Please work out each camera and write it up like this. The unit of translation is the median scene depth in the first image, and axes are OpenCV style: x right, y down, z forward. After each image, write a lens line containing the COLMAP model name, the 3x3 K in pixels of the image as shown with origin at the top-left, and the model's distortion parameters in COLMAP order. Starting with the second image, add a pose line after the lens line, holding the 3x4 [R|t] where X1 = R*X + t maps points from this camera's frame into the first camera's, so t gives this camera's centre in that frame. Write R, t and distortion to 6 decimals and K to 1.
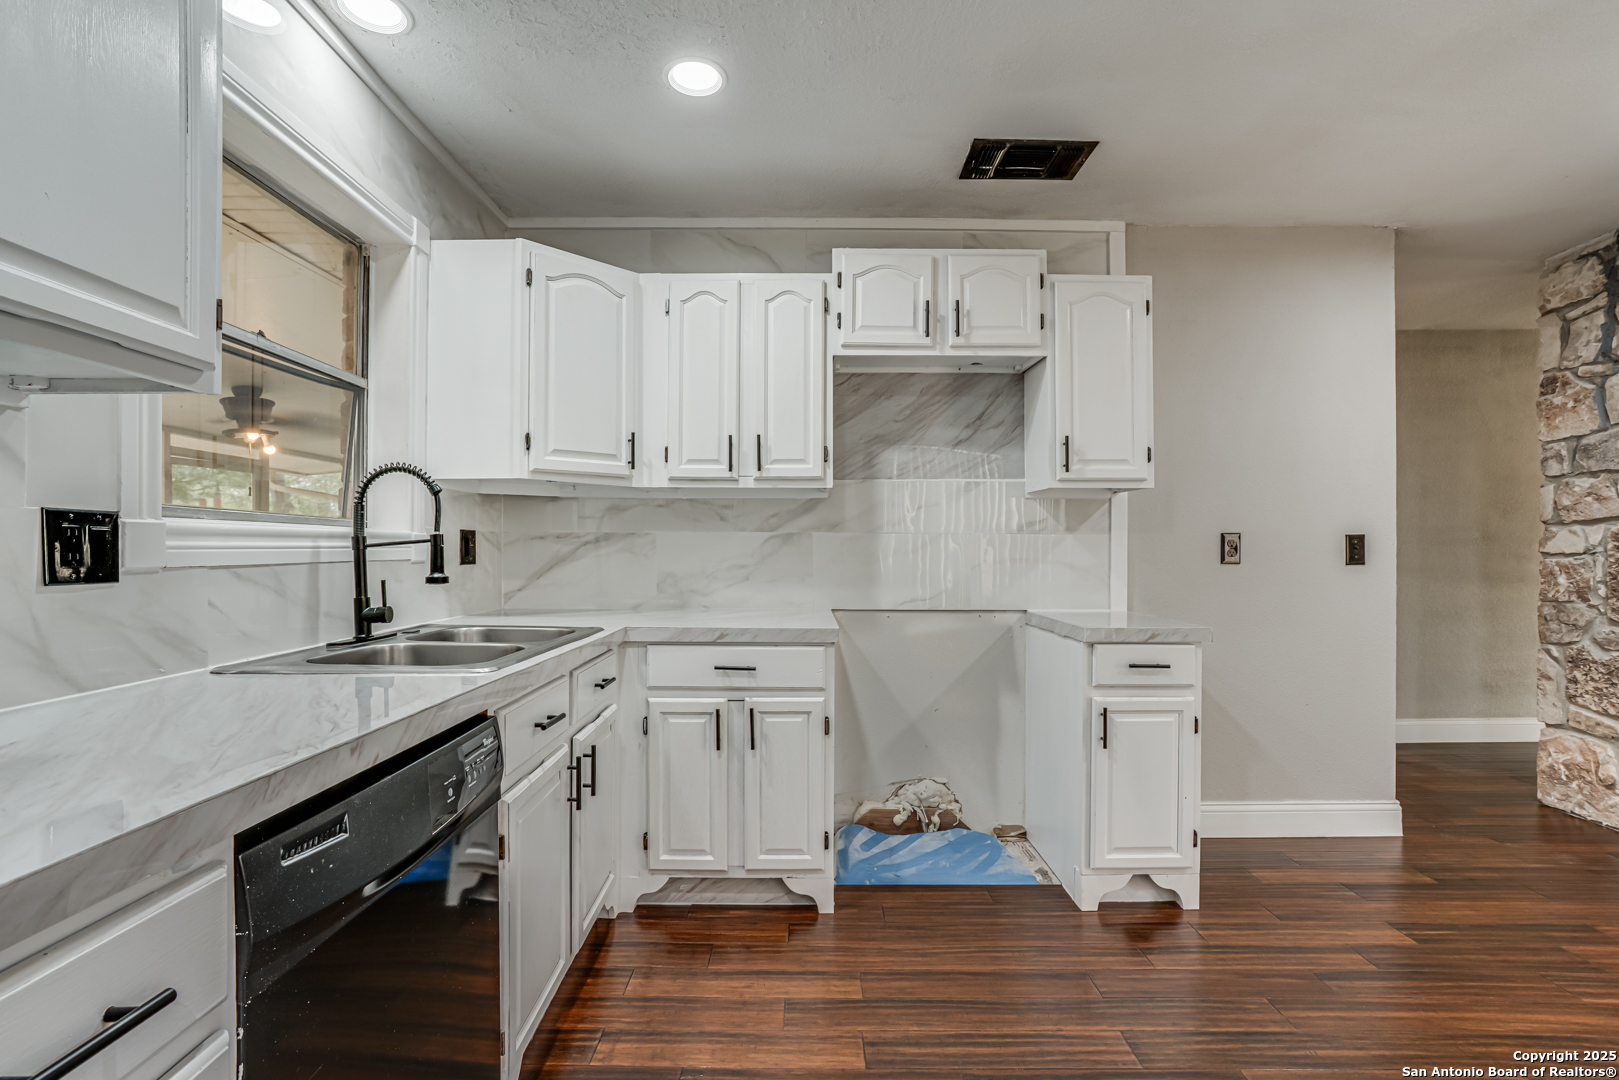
lens RADIAL K [[738.6, 0, 780.8], [0, 738.6, 544.3], [0, 0, 1]] dist [-0.038371, 0.017126]
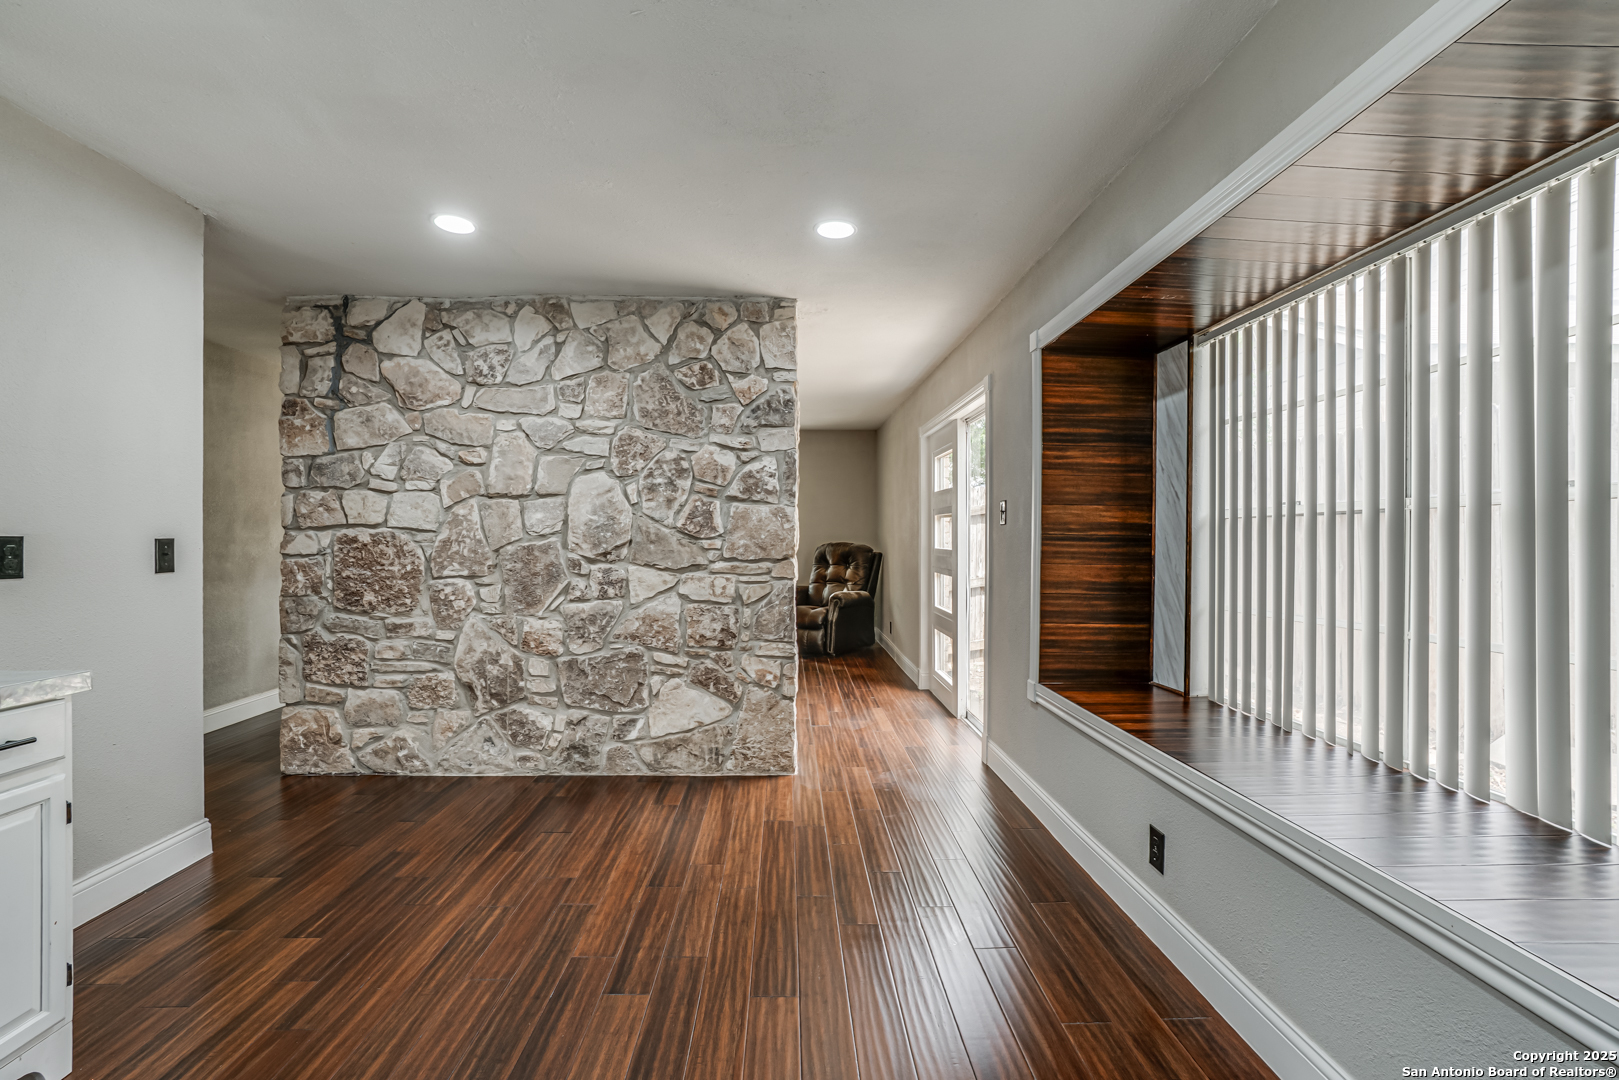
lens RADIAL K [[738.6, 0, 803.8], [0, 738.6, 540.9], [0, 0, 1]] dist [-0.038371, 0.017126]
pose [[-0.033859, -0.002283, 0.999424, -0.127133], [-0.004530, 0.999987, 0.002131, -0.016602], [-0.999416, -0.004455, -0.033869, 0.249497]]
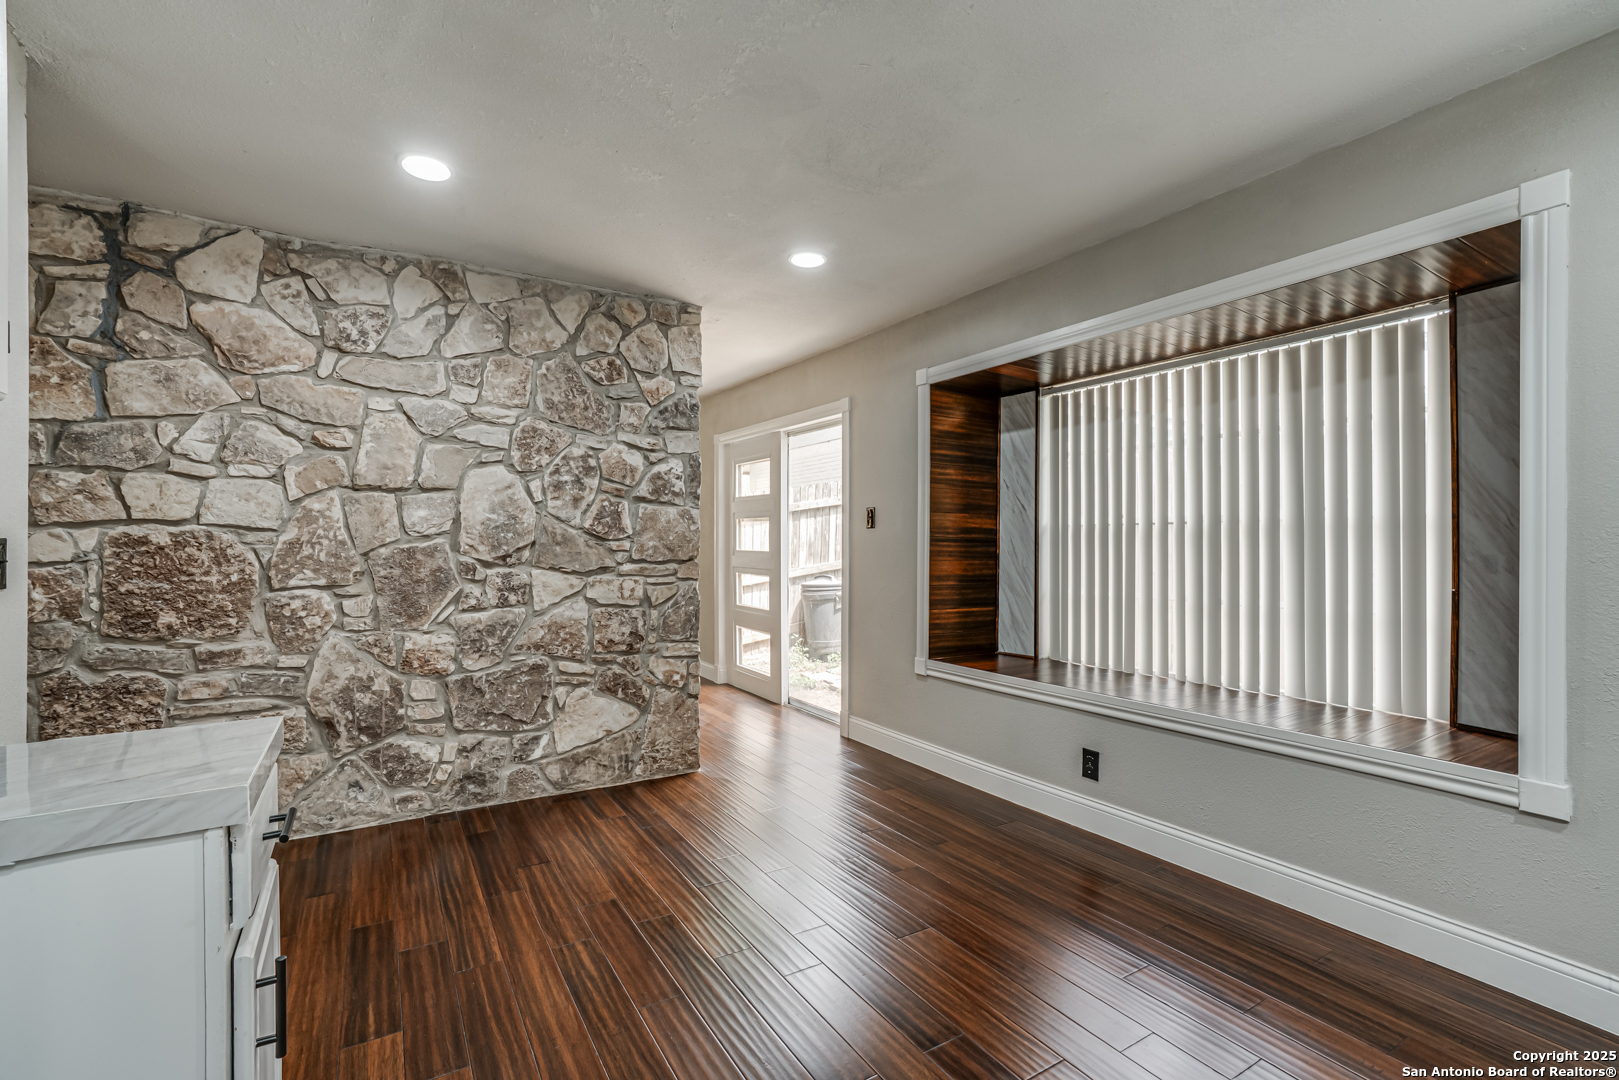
lens RADIAL K [[738.6, 0, 806.7], [0, 738.6, 540.4], [0, 0, 1]] dist [-0.038371, 0.017126]
pose [[-0.532996, 0.001930, 0.846116, -0.058832], [-0.003529, 0.999984, -0.004504, -0.011752], [-0.846110, -0.005387, -0.532980, 0.765039]]
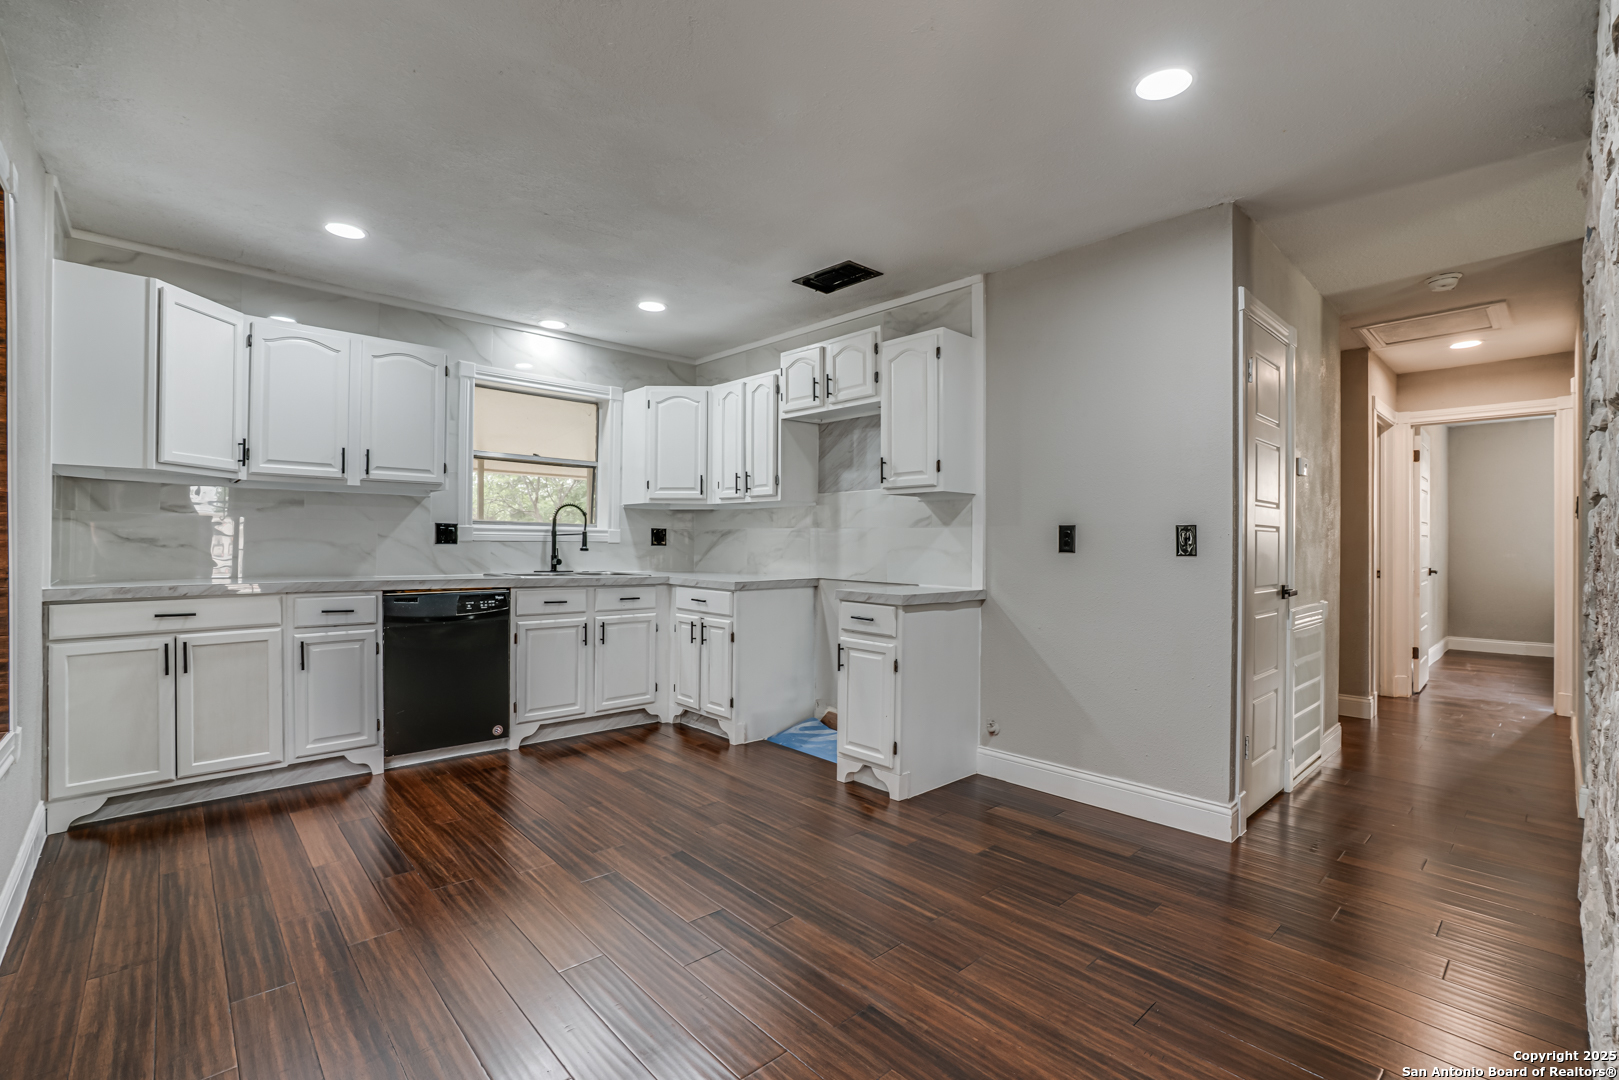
lens RADIAL K [[738.6, 0, 811.4], [0, 738.6, 540.7], [0, 0, 1]] dist [-0.038371, 0.017126]
pose [[0.679629, 0.004111, -0.733544, 1.167854], [-0.006224, 0.999981, -0.000162, 0.010798], [0.733529, 0.004676, 0.679642, -0.049330]]
